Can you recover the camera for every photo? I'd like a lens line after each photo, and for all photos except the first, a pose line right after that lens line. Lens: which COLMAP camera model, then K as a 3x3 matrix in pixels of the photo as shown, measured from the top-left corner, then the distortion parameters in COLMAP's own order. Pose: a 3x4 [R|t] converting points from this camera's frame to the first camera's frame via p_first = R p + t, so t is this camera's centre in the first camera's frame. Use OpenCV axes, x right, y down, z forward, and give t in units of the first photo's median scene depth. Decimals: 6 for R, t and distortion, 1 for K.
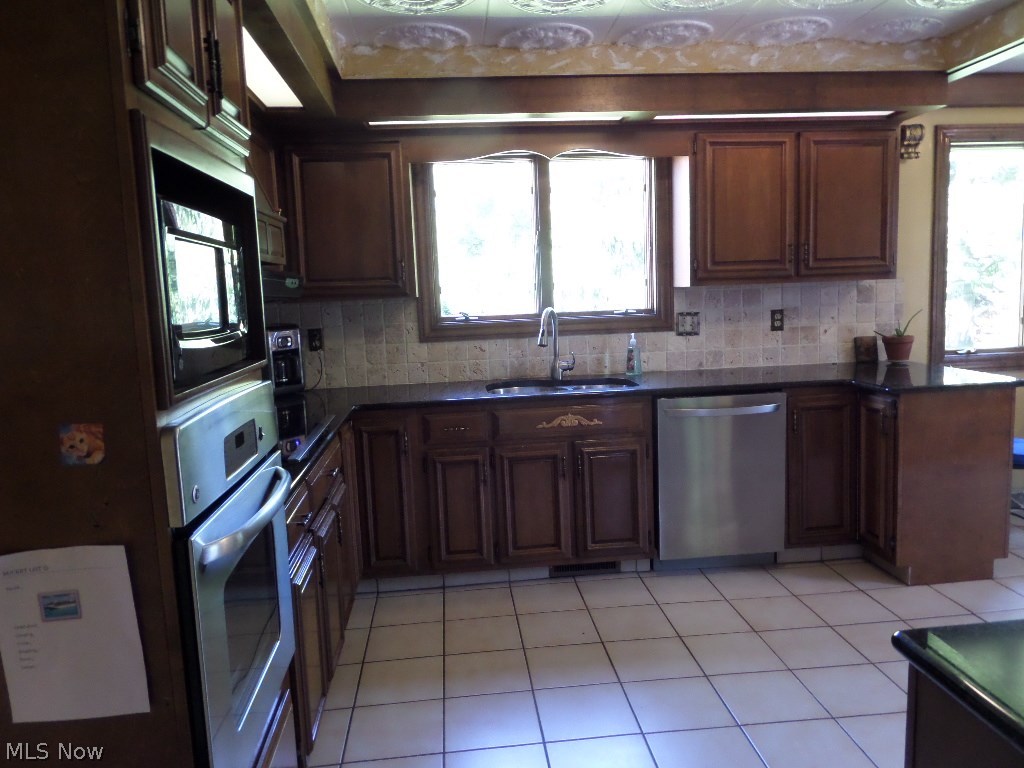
lens RADIAL K [[762.6, 0, 507.9], [0, 762.6, 383.3], [0, 0, 1]] dist [0.009246, -0.022998]
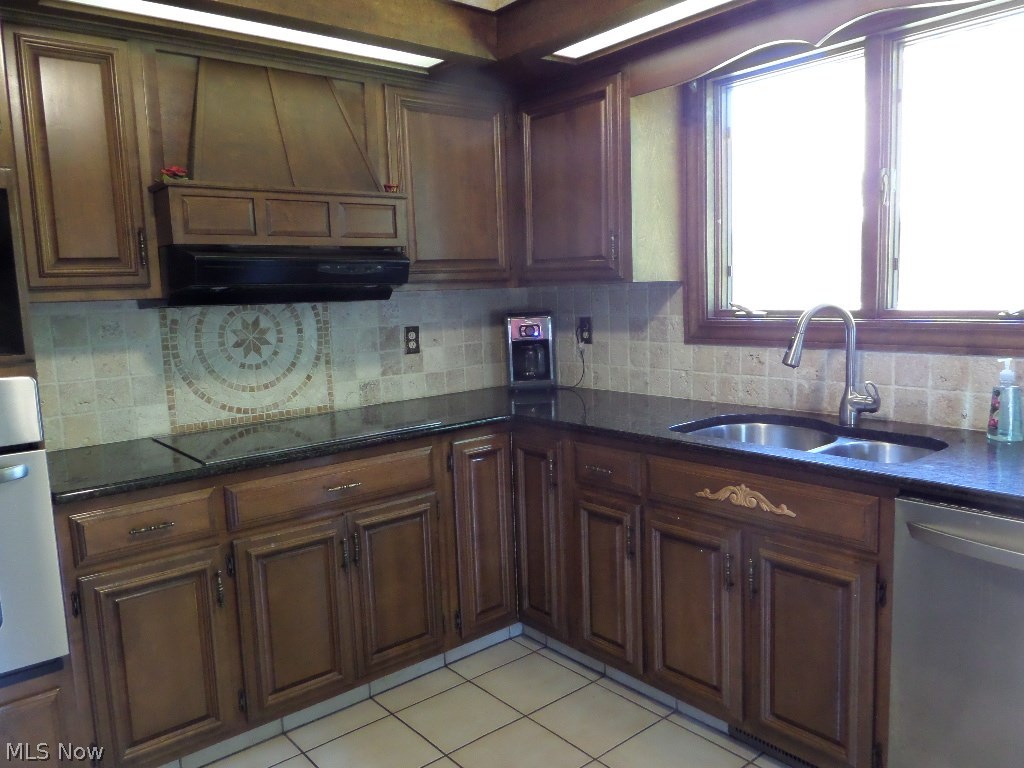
lens RADIAL K [[762.6, 0, 513.7], [0, 762.6, 383.1], [0, 0, 1]] dist [0.009246, -0.022998]
pose [[0.577187, 0.121374, -0.807541, 0.384827], [-0.090399, 0.992312, 0.084532, -0.062414], [0.811593, 0.024210, 0.583722, 0.440888]]
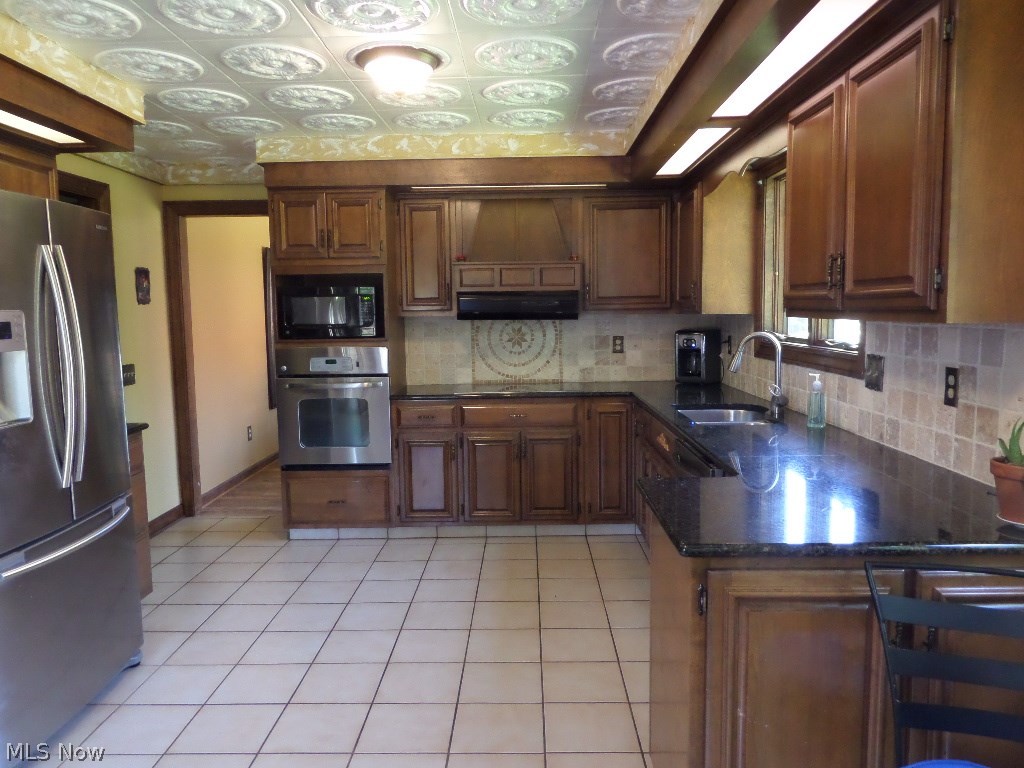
lens RADIAL K [[762.6, 0, 514.6], [0, 762.6, 385.6], [0, 0, 1]] dist [0.009246, -0.022998]
pose [[-0.093935, 0.142228, -0.985367, 0.961603], [-0.107206, 0.982543, 0.152041, -0.138608], [0.989789, 0.119919, -0.077047, 0.756272]]
